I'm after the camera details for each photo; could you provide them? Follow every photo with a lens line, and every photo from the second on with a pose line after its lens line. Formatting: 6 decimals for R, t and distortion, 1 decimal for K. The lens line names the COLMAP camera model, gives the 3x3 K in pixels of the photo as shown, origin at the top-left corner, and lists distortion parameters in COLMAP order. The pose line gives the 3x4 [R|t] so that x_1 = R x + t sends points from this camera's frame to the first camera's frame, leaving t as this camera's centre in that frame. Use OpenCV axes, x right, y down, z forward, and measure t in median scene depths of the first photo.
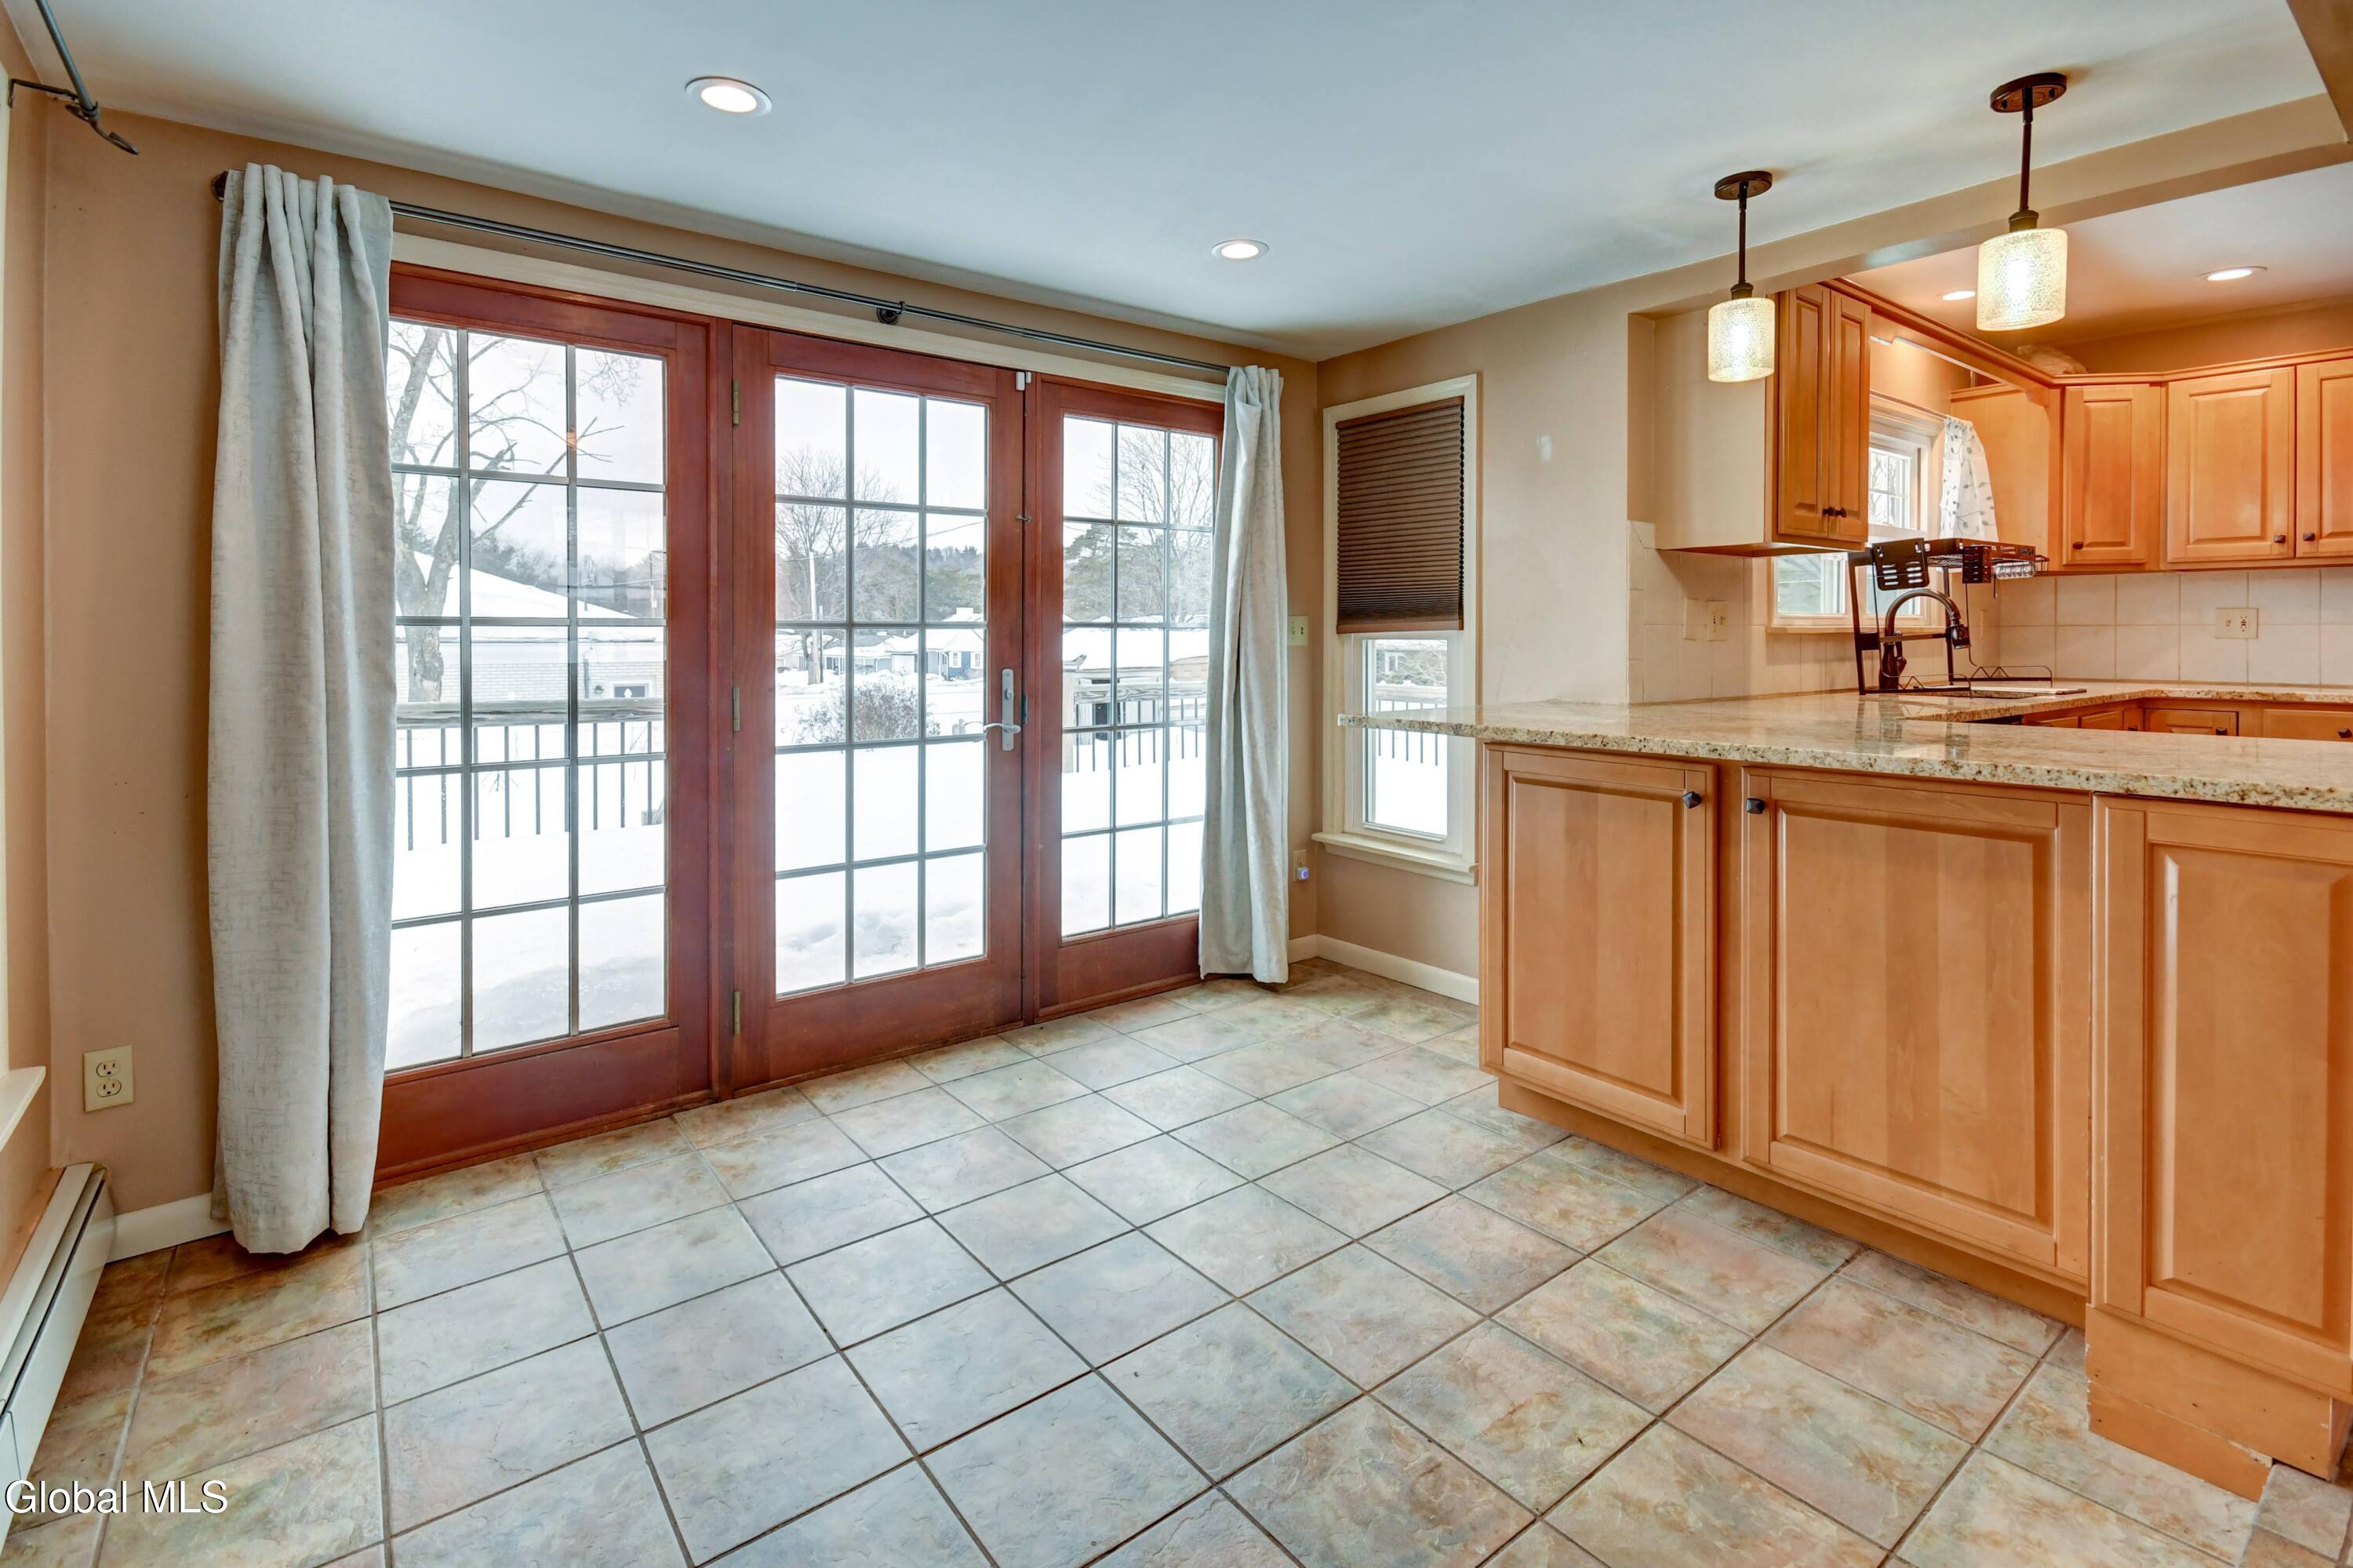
lens RADIAL K [[1077.1, 0, 1162.5], [0, 1077.1, 651.6], [0, 0, 1]] dist [0.016903, -0.007115]
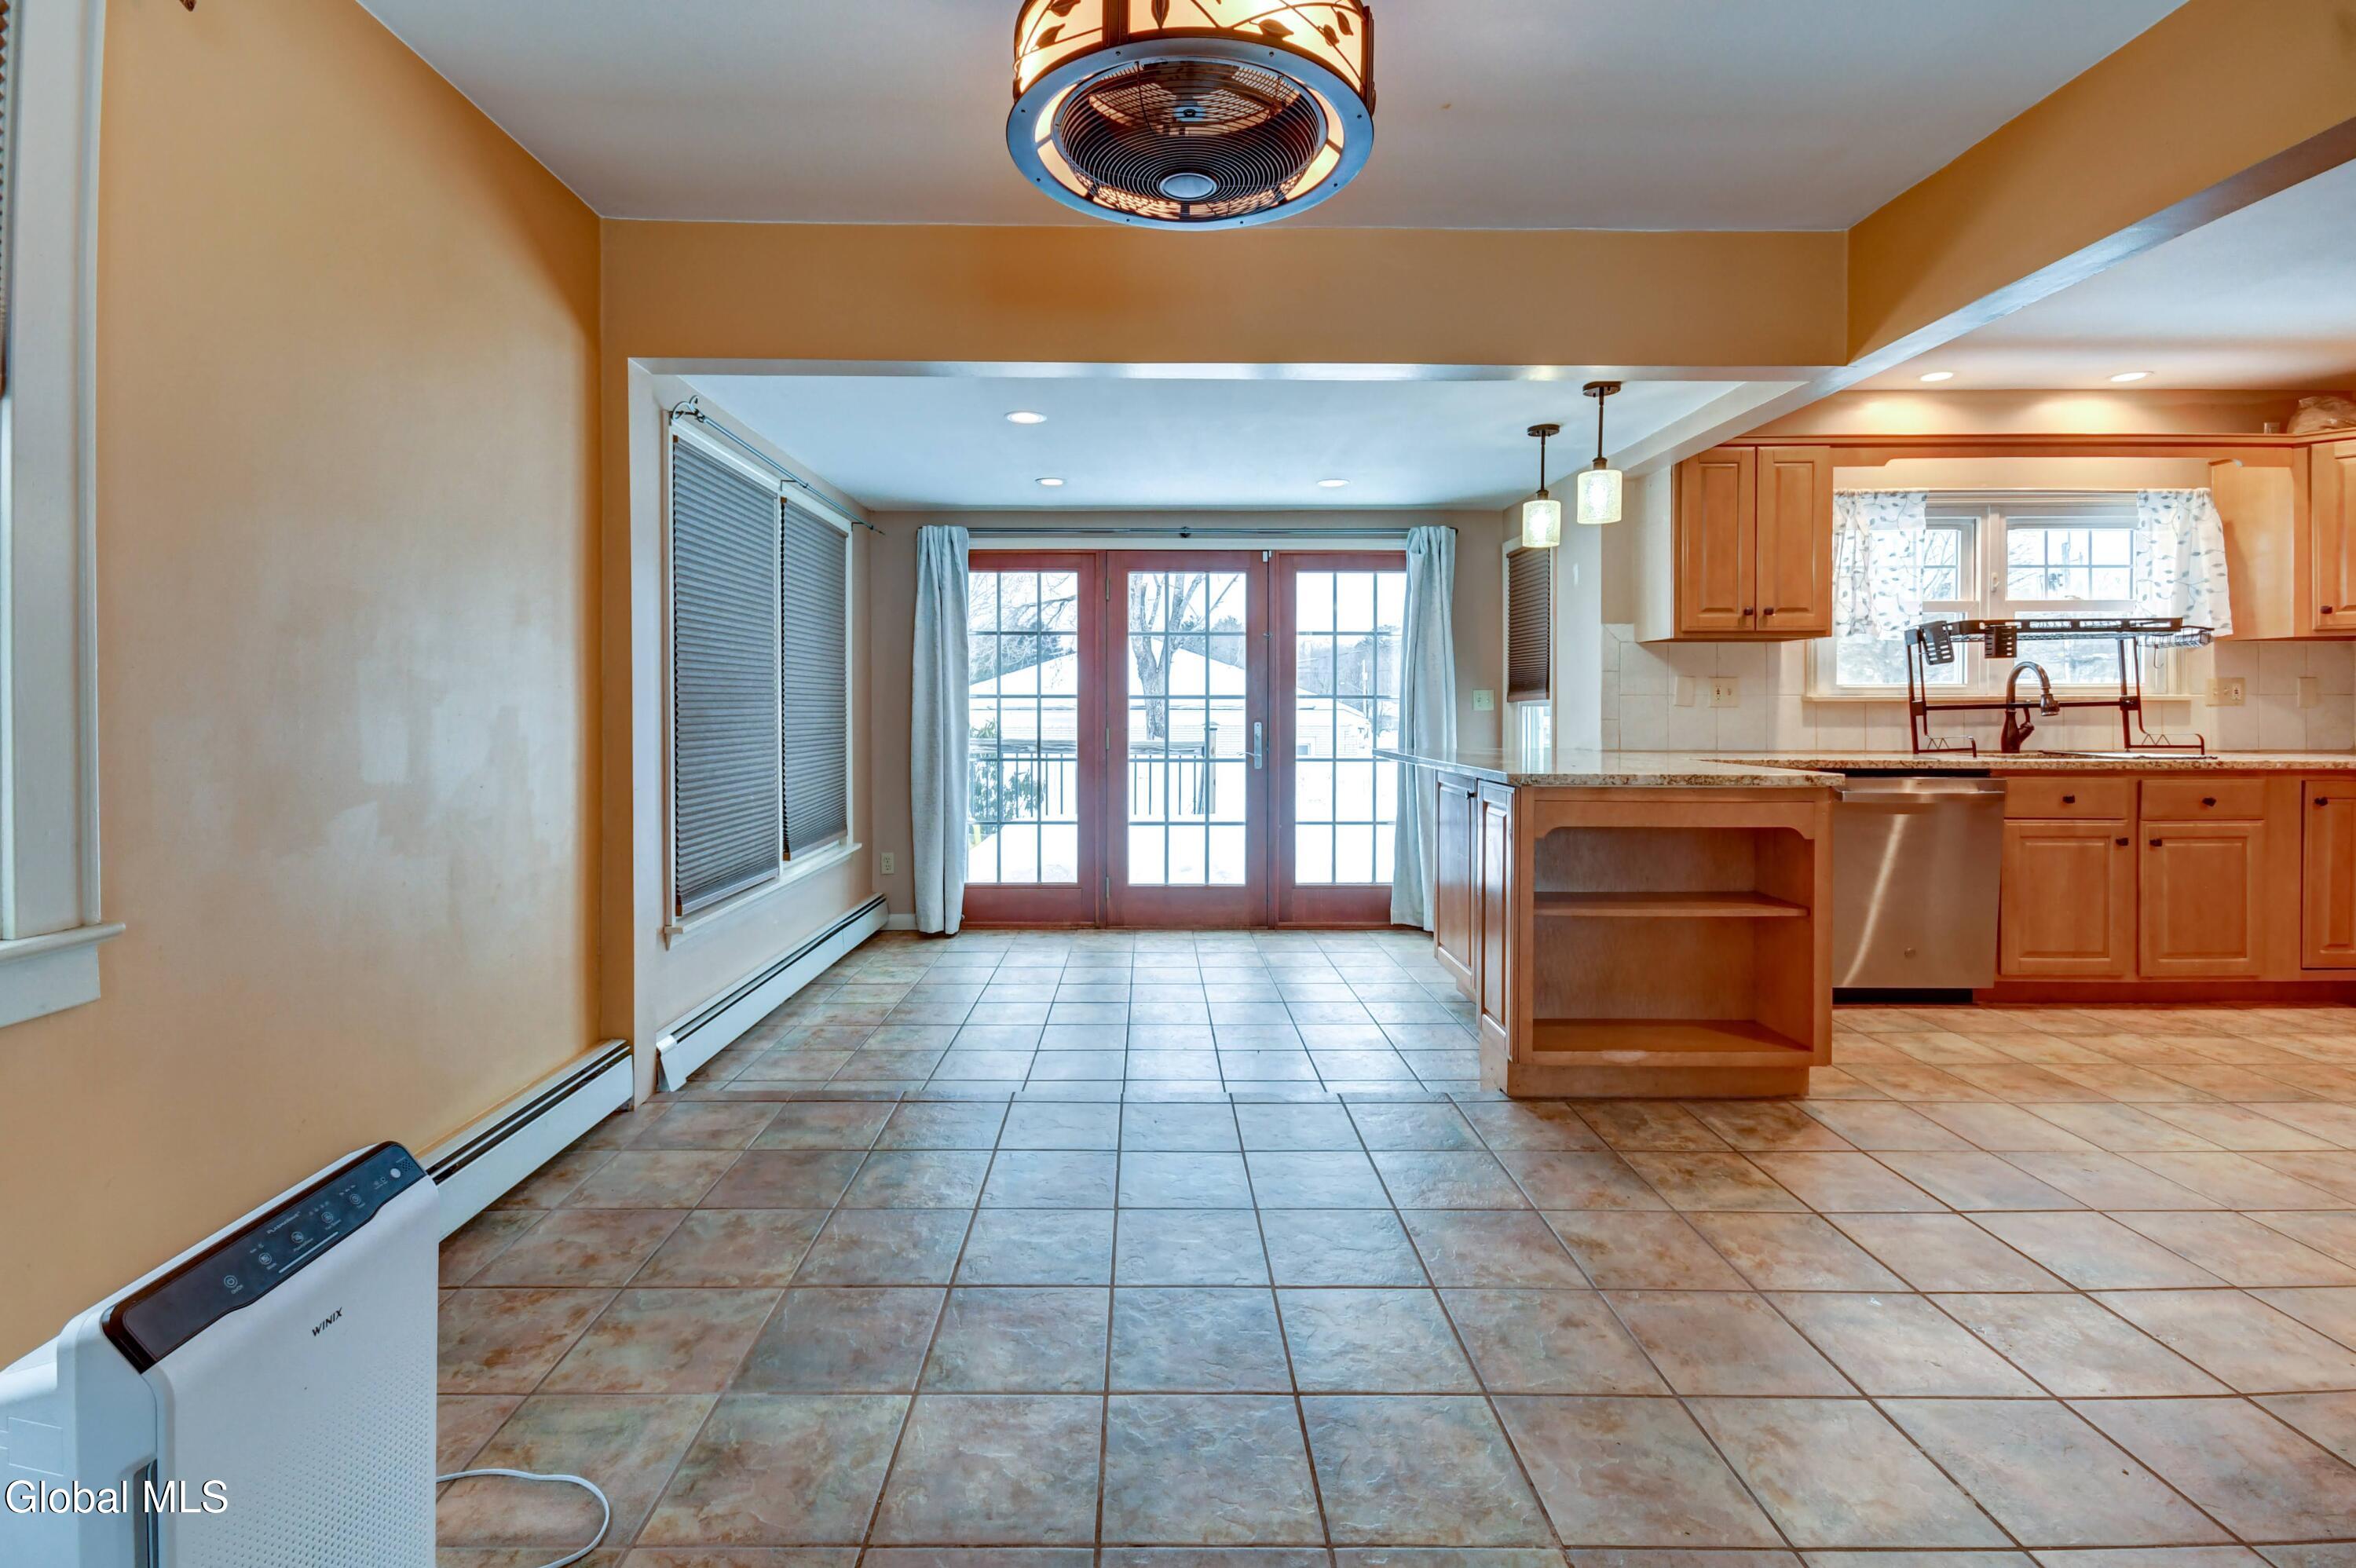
lens RADIAL K [[1078.3, 0, 1163.0], [0, 1078.3, 714.0], [0, 0, 1]] dist [0.016903, -0.007115]
pose [[0.800932, 0.007351, -0.598710, 1.011745], [-0.010740, 0.999940, -0.002091, 0.011473], [0.598659, 0.008105, 0.800963, -0.635644]]
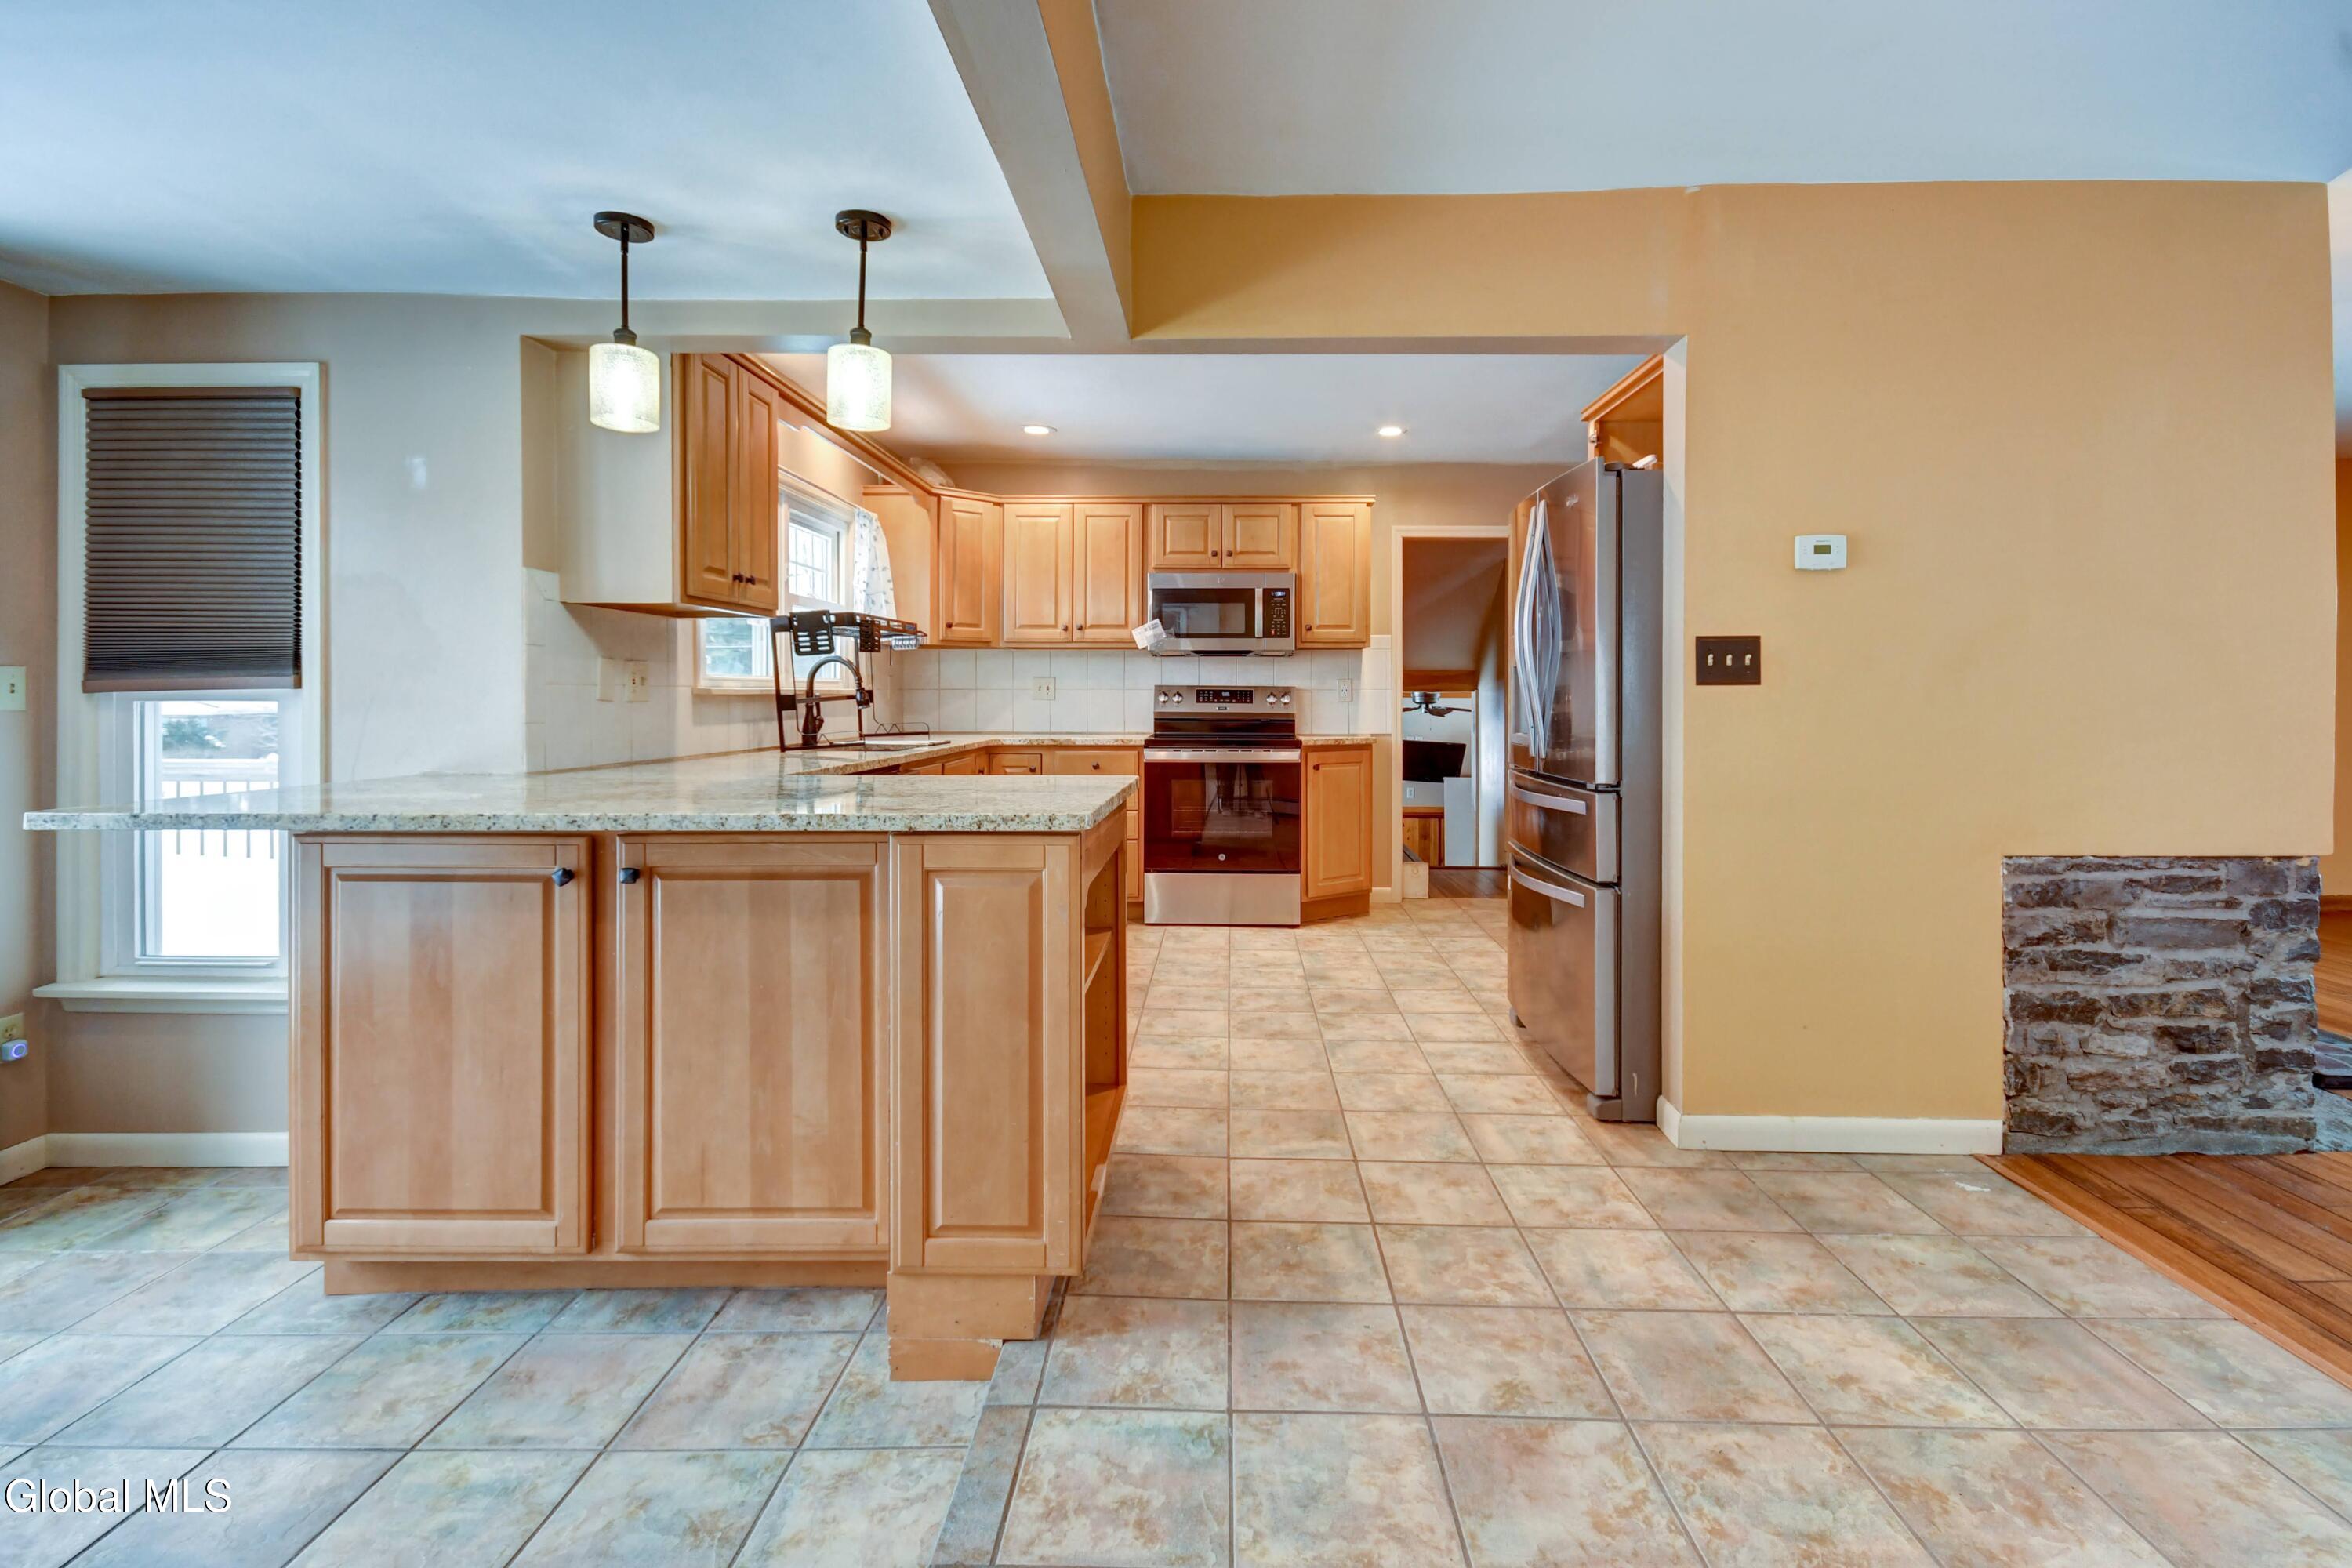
lens RADIAL K [[1076.6, 0, 1209.6], [0, 1076.6, 701.9], [0, 0, 1]] dist [0.016903, -0.007115]
pose [[0.619230, -0.001122, 0.785209, 0.098123], [0.008053, 0.999955, -0.004922, -0.001681], [-0.785168, 0.009371, 0.619211, 0.004170]]
